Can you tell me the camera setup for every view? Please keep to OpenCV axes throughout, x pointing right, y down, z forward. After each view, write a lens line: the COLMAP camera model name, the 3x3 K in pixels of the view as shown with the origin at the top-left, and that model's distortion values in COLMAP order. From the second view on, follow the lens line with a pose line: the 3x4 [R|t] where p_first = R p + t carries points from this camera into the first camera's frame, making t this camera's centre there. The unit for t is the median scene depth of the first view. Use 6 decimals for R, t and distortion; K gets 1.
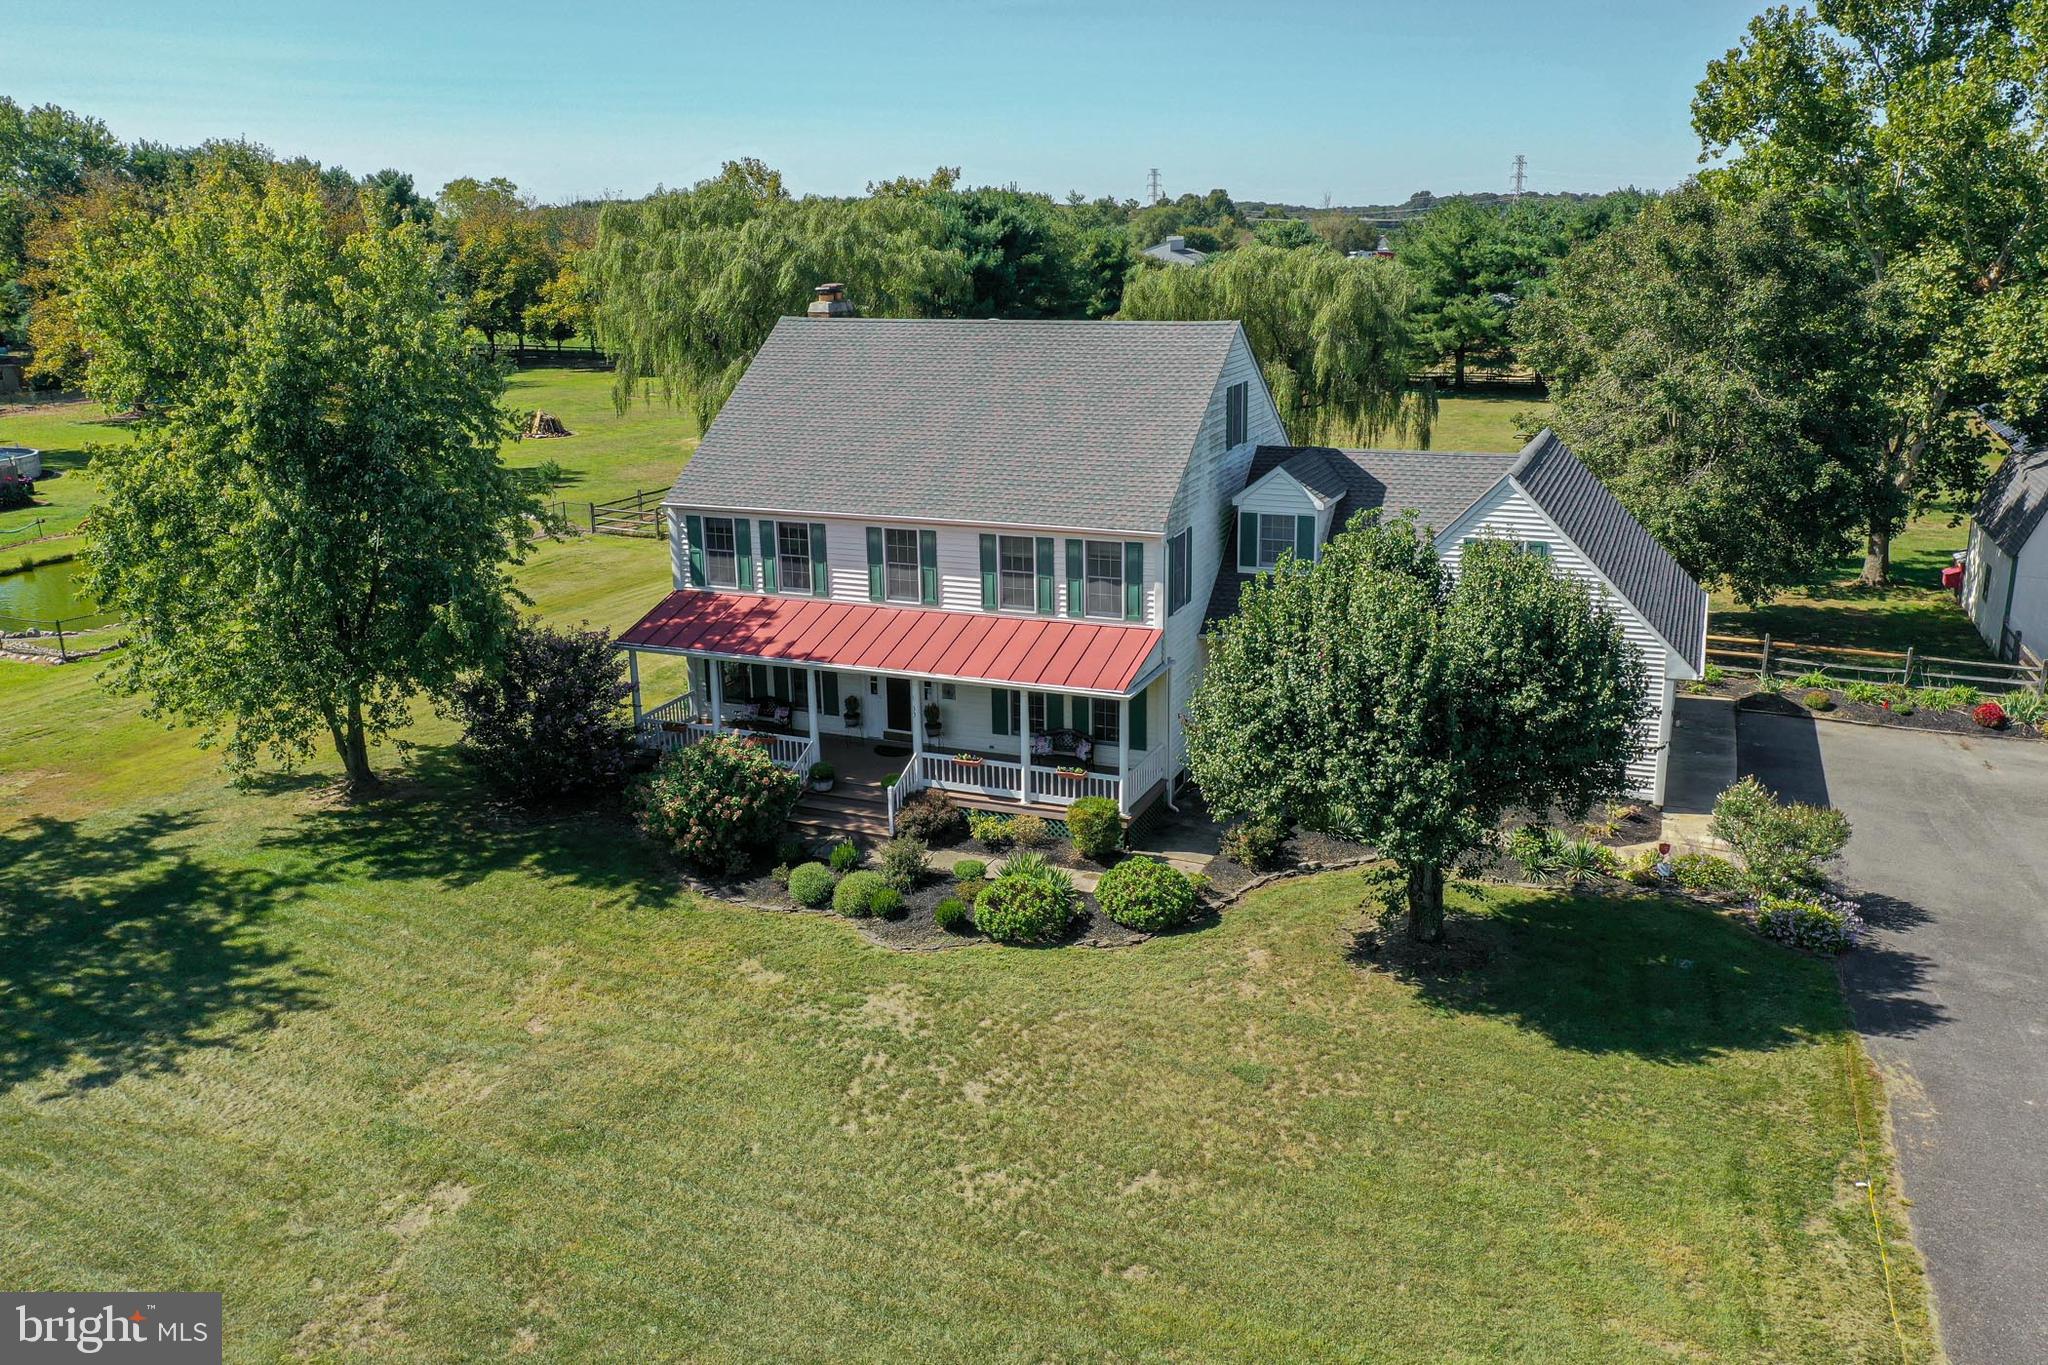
lens RADIAL K [[1628.5, 0, 1021.3], [0, 1628.5, 677.6], [0, 0, 1]] dist [0.016192, 0.003305]
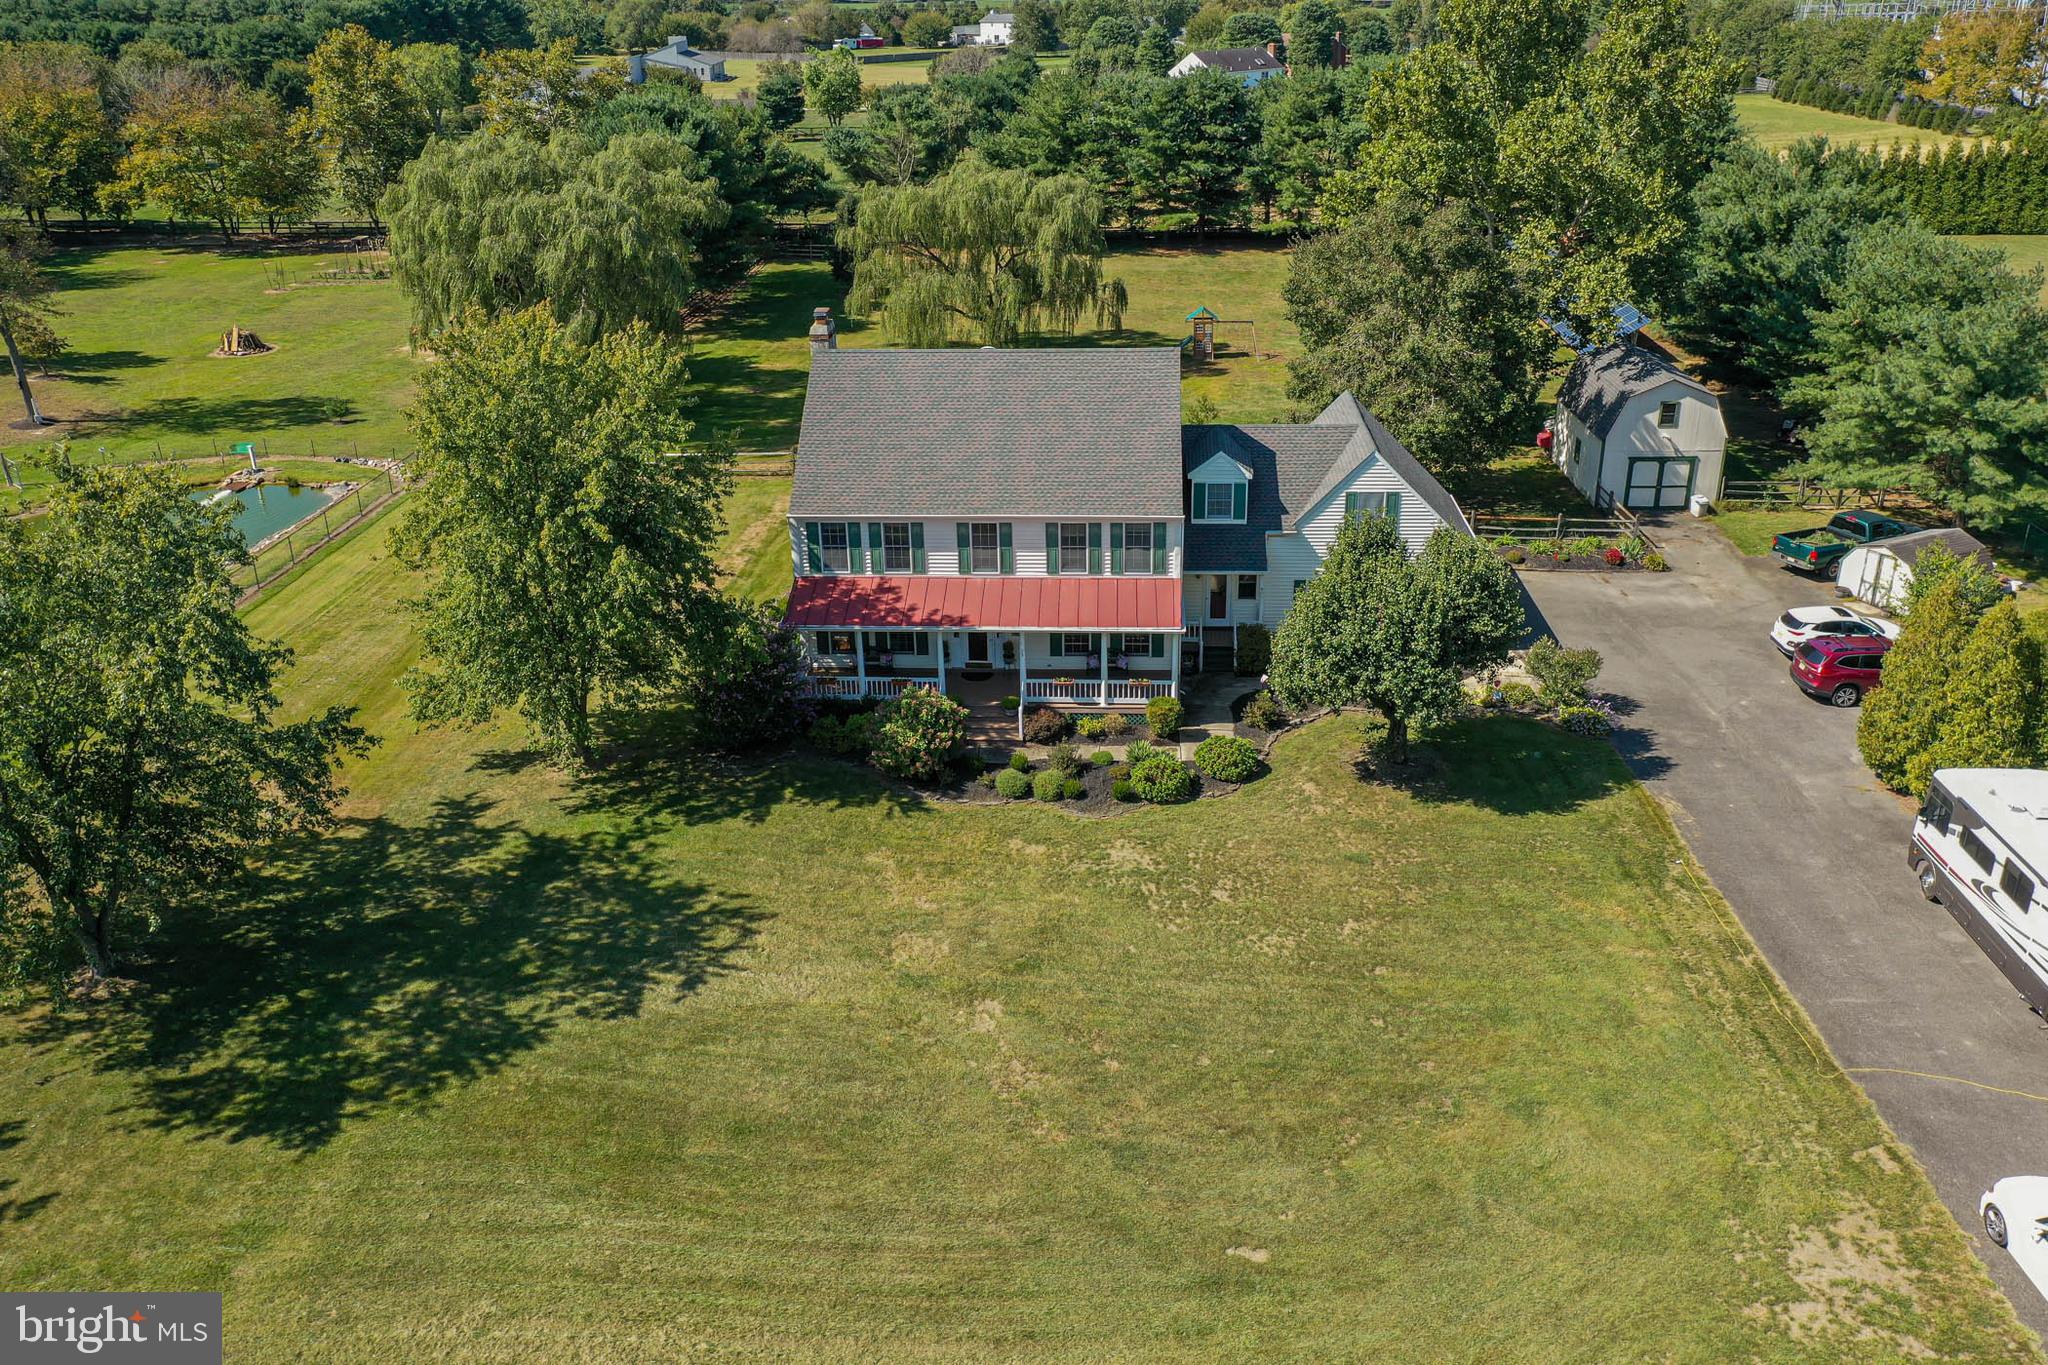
lens RADIAL K [[1628.5, 0, 1024.6], [0, 1628.5, 683.2], [0, 0, 1]] dist [0.016192, 0.003305]
pose [[0.945771, -0.133535, 0.296118, -0.505869], [0.091604, 0.984239, 0.151271, -0.174670], [-0.311651, -0.115942, 0.943097, -0.374761]]
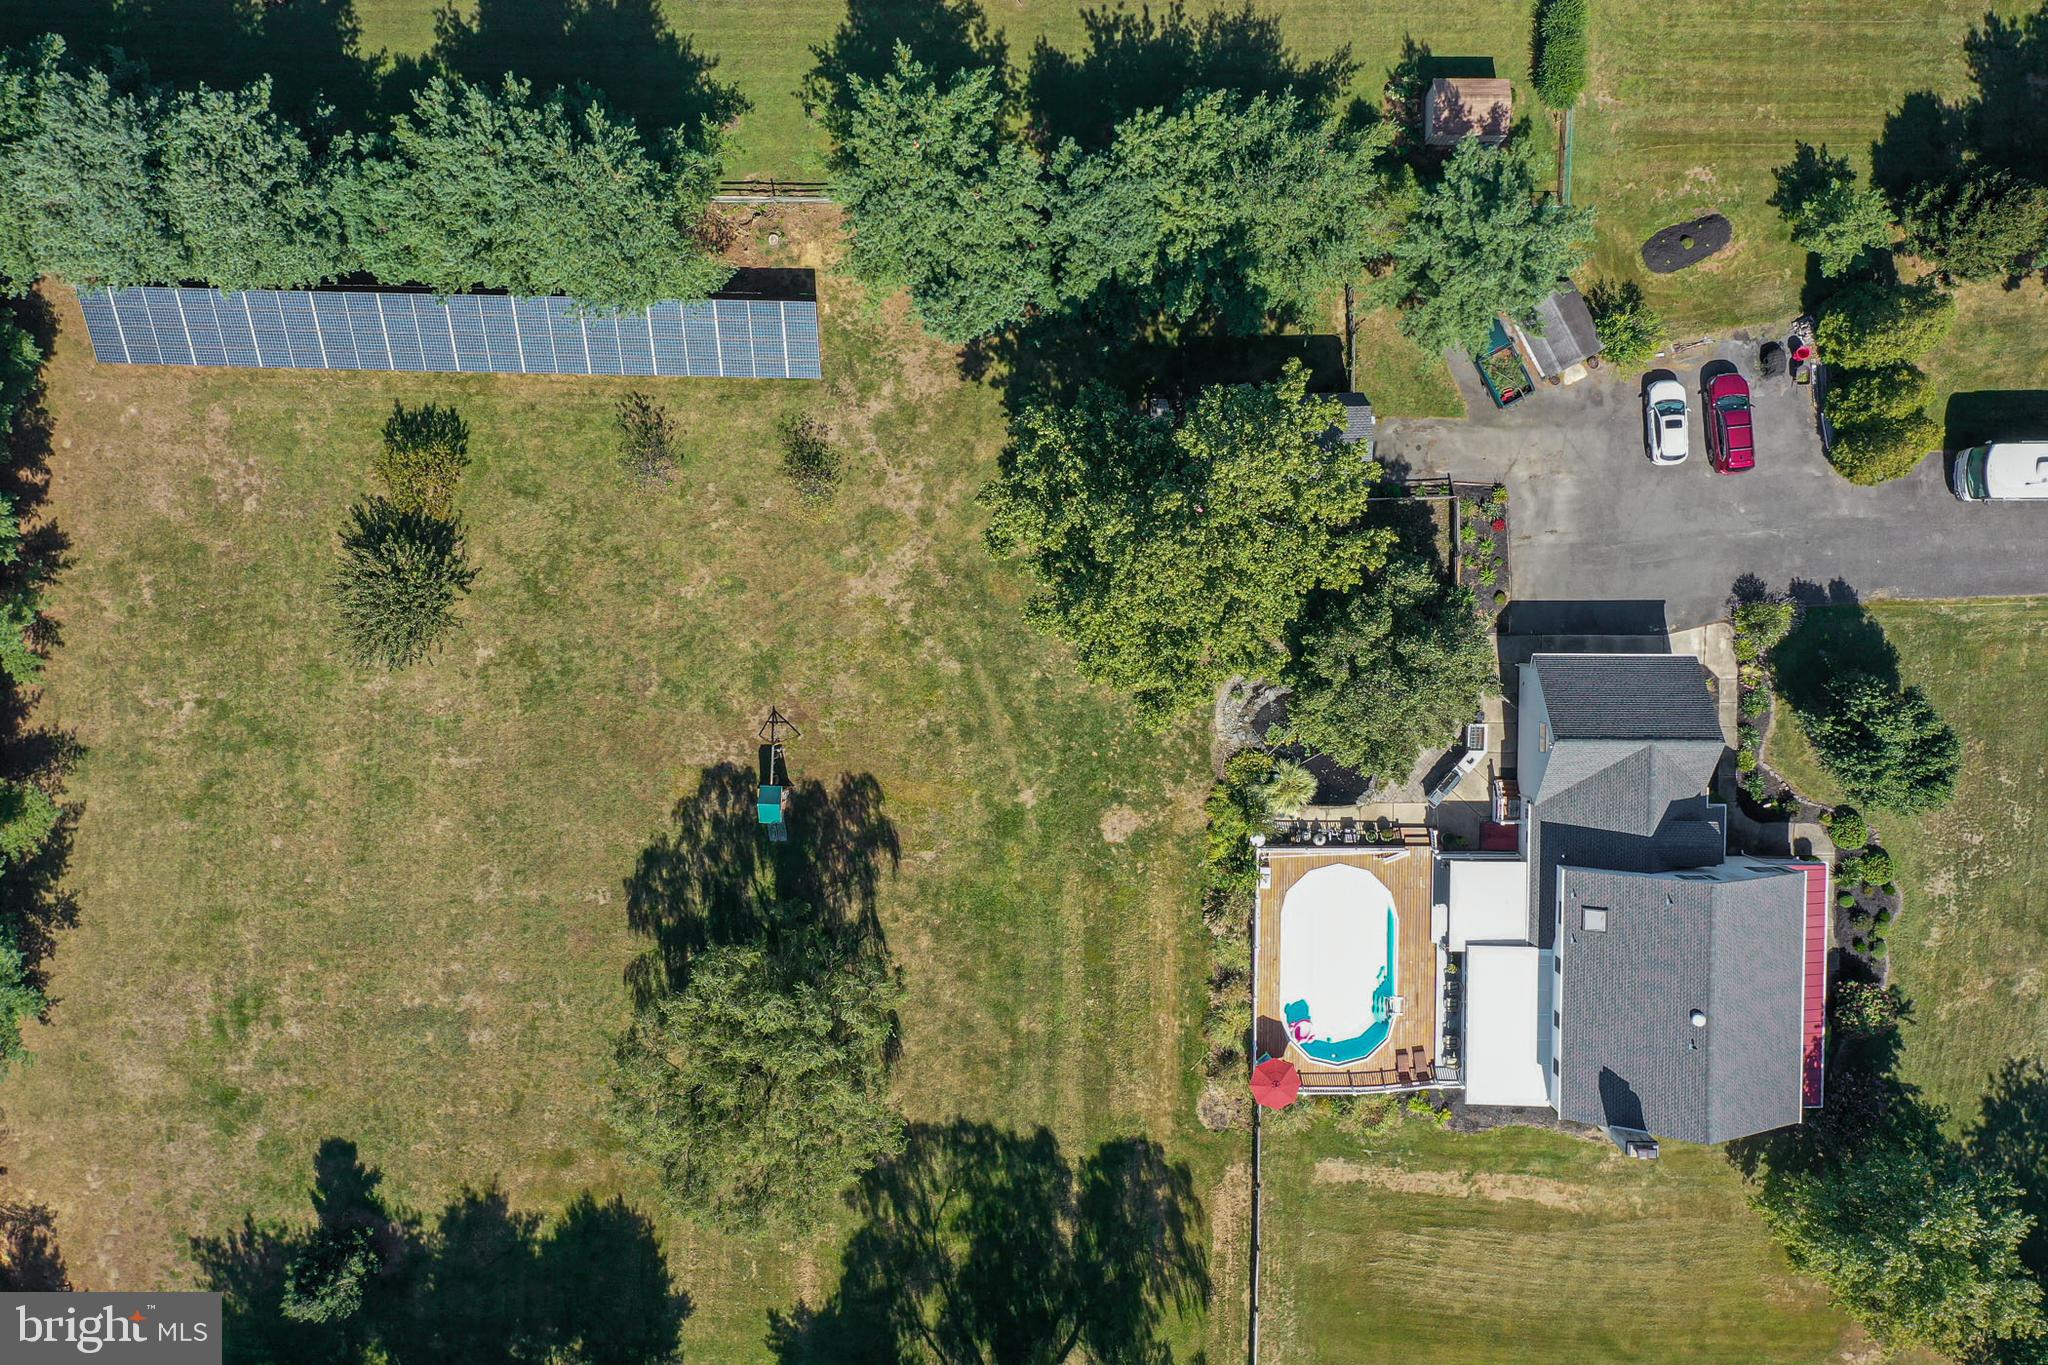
lens RADIAL K [[1628.5, 0, 1047.6], [0, 1628.5, 661.3], [0, 0, 1]] dist [0.016192, 0.003305]
pose [[-0.380693, -0.924616, -0.012571, 0.806606], [0.274882, -0.126136, 0.953168, -2.564265], [-0.882900, 0.359409, 0.302180, 1.127406]]
